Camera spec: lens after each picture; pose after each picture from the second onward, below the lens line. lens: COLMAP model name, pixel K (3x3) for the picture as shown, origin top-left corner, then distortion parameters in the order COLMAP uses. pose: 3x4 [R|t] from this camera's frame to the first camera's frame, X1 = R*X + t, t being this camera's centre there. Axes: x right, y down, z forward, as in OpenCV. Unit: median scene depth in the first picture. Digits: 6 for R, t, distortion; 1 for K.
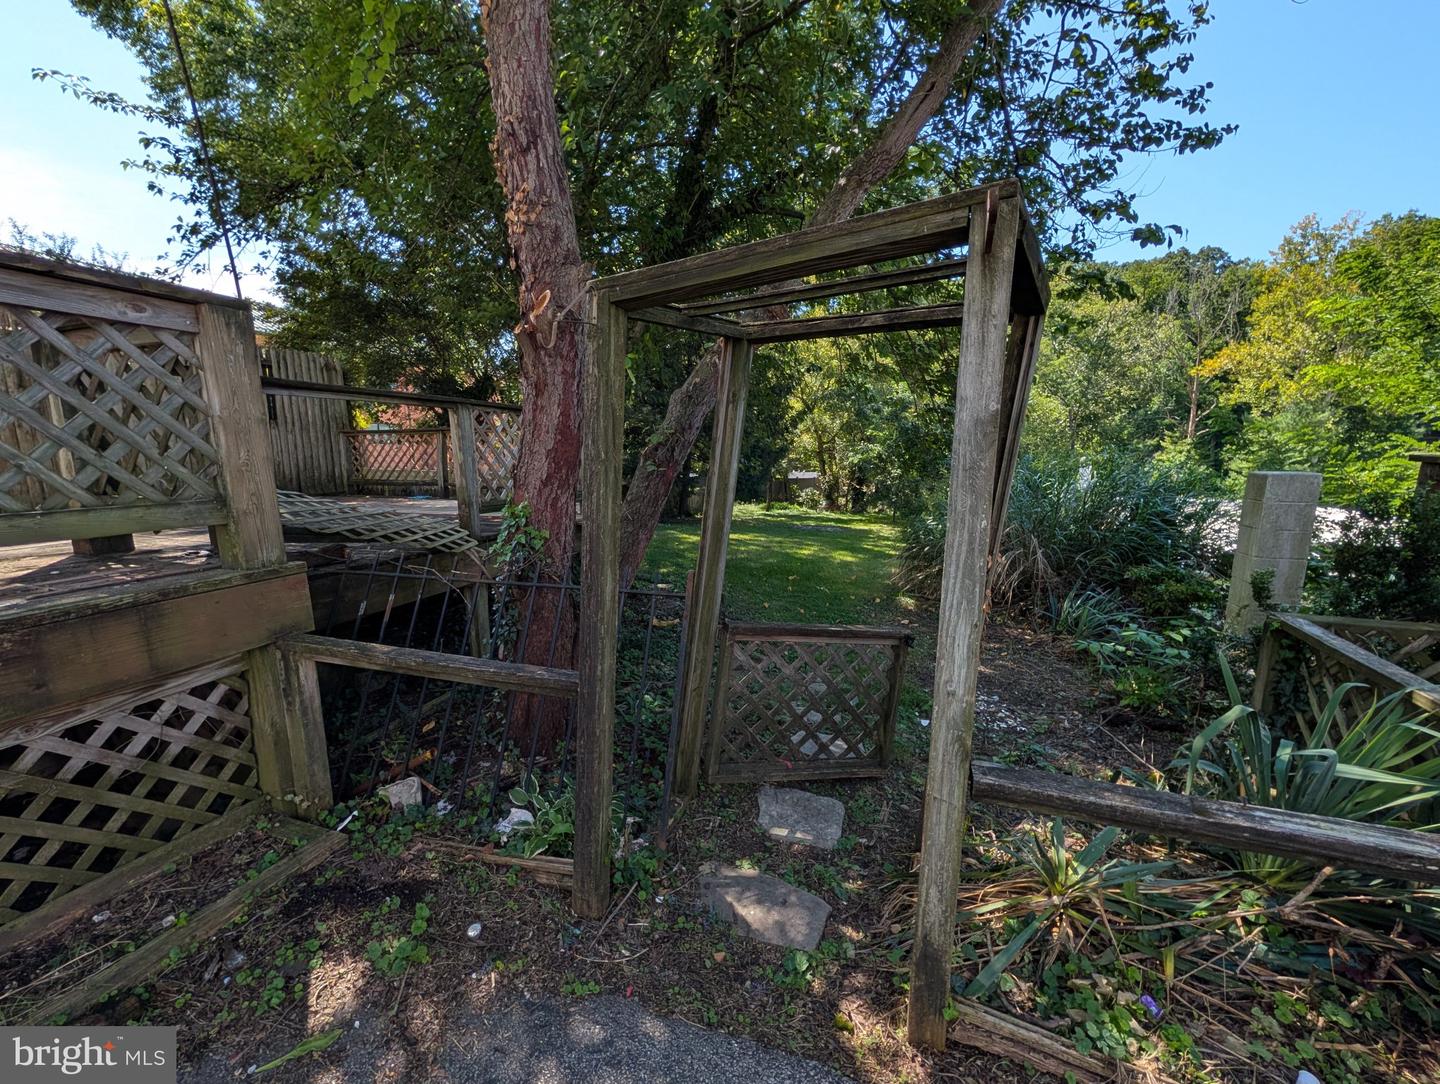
lens RADIAL K [[554.4, 0, 713.6], [0, 554.4, 547.1], [0, 0, 1]] dist [0.001184, 0.000104]
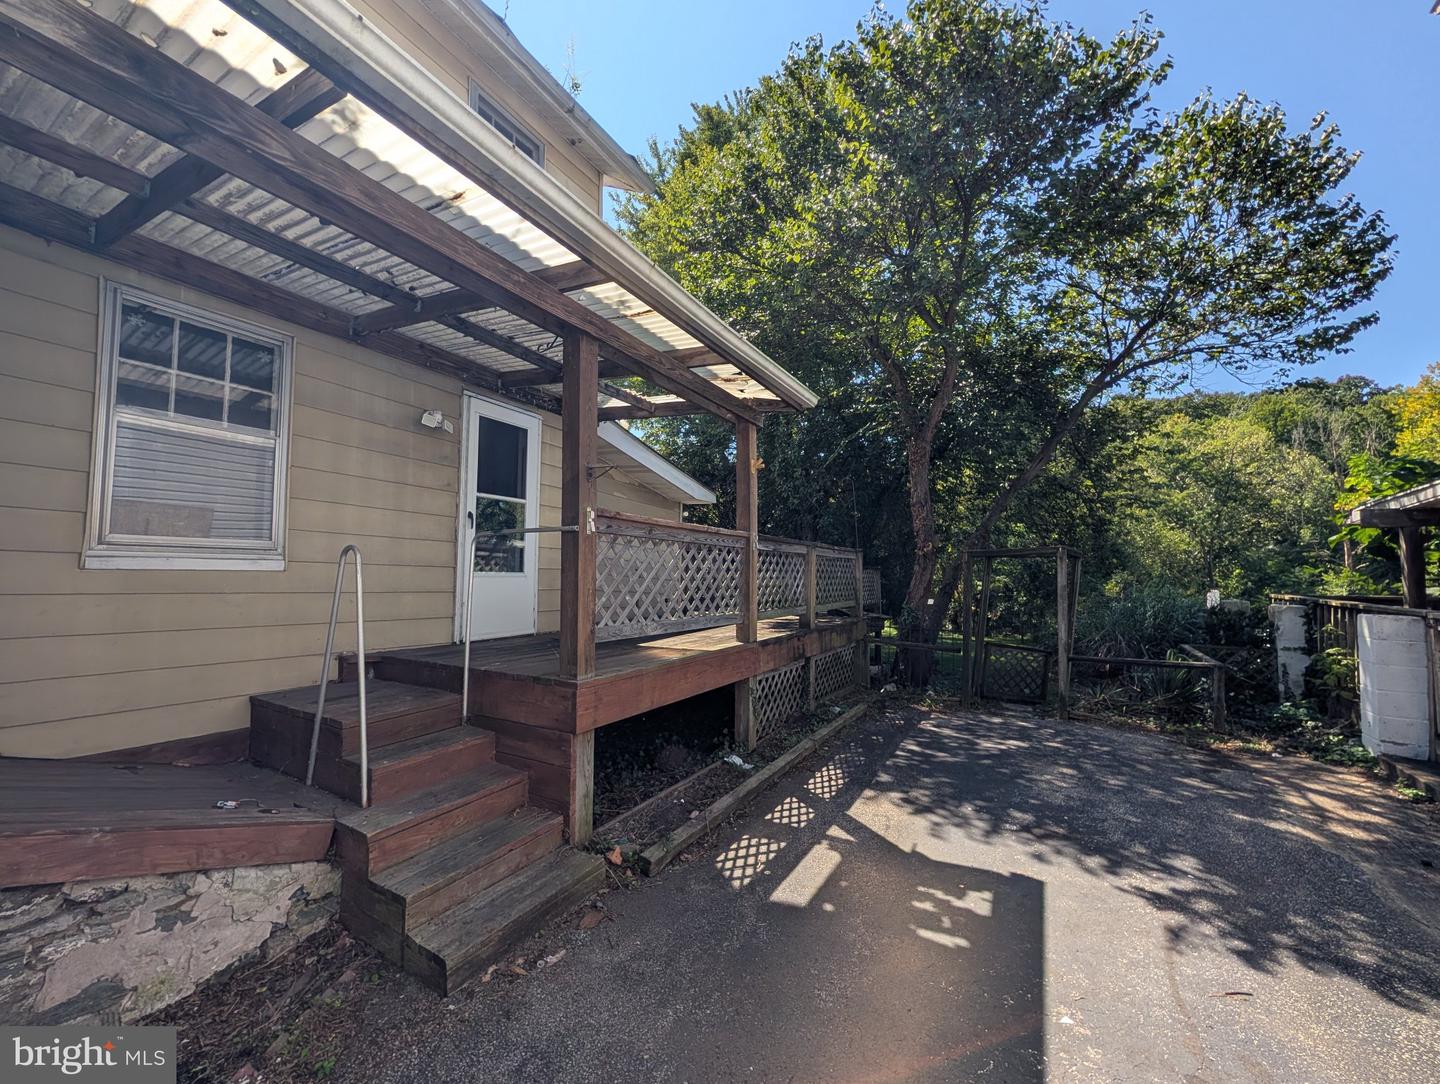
lens RADIAL K [[554.4, 0, 713.6], [0, 554.4, 547.1], [0, 0, 1]] dist [0.001184, 0.000104]
pose [[0.984253, 0.009054, -0.176534, -0.076079], [-0.047224, 0.975857, -0.213245, 0.026332], [0.170341, 0.218224, 0.960917, -0.187569]]
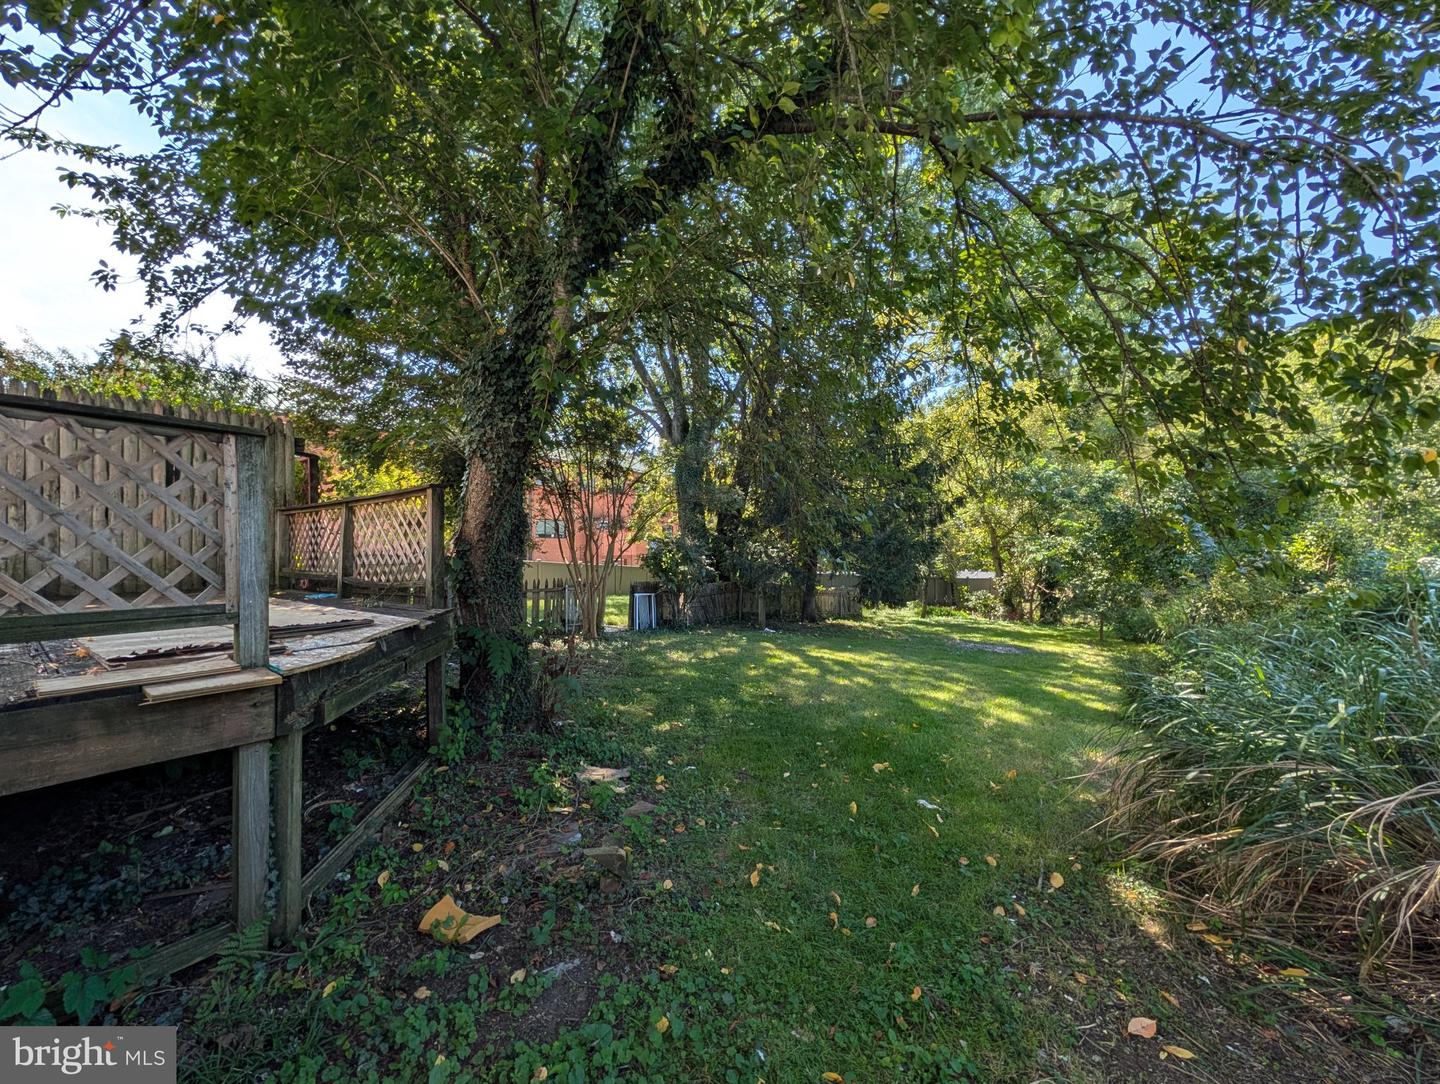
lens RADIAL K [[554.4, 0, 713.6], [0, 554.4, 547.1], [0, 0, 1]] dist [0.001184, 0.000104]
pose [[0.956207, 0.005846, -0.292633, 0.036666], [-0.056118, 0.984914, -0.163694, -0.014474], [0.287262, 0.172947, 0.942109, 0.105543]]
